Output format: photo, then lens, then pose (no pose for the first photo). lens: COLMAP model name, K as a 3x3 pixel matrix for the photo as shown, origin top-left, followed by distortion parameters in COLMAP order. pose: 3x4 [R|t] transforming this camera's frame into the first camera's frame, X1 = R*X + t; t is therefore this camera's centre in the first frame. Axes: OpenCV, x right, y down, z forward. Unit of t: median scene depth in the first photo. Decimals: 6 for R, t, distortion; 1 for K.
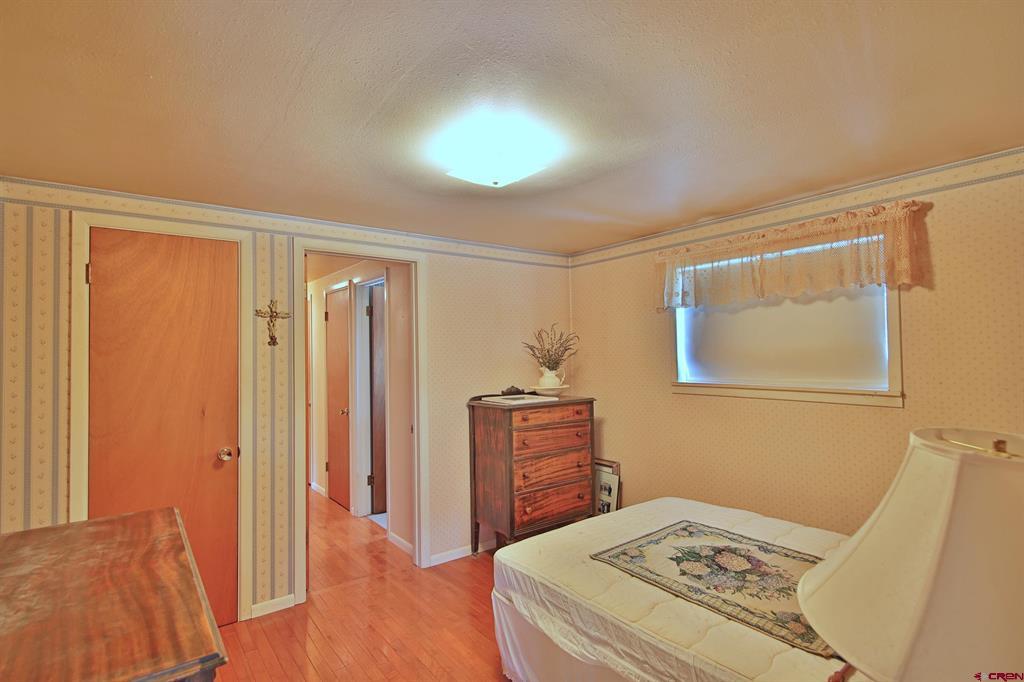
lens RADIAL K [[495.4, 0, 512.0], [0, 495.4, 341.0], [0, 0, 1]] dist [0.002596, -0.000071]
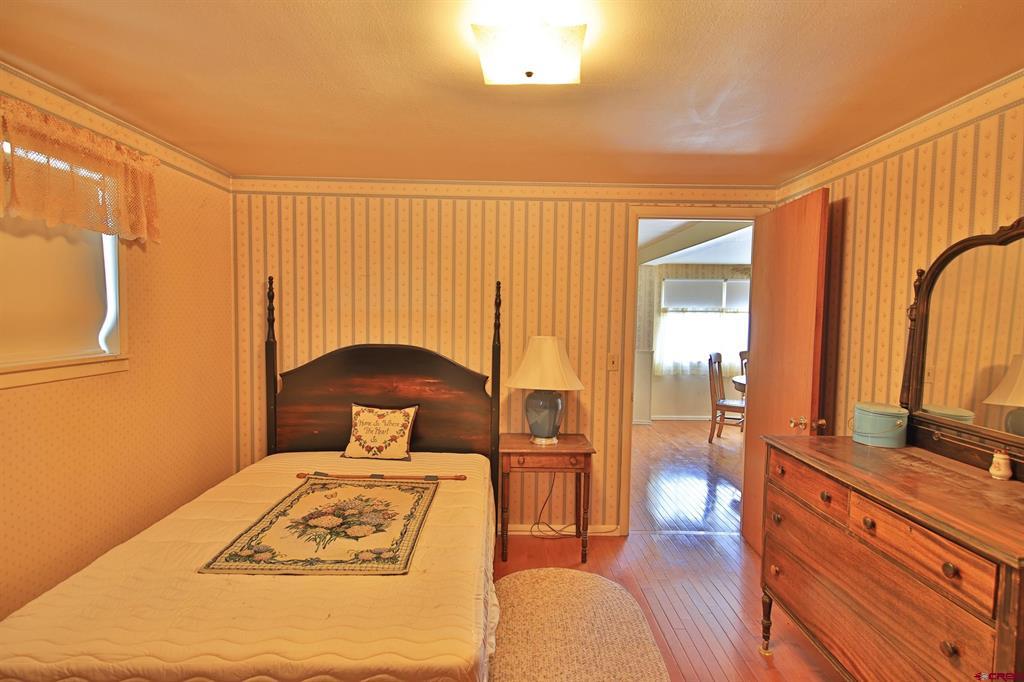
lens RADIAL K [[495.4, 0, 512.0], [0, 495.4, 341.0], [0, 0, 1]] dist [0.002596, -0.000071]
pose [[-0.800446, -0.027110, 0.598791, -0.441210], [-0.015316, 0.999576, 0.024781, 0.051077], [-0.599209, 0.010665, -0.800522, 1.566019]]
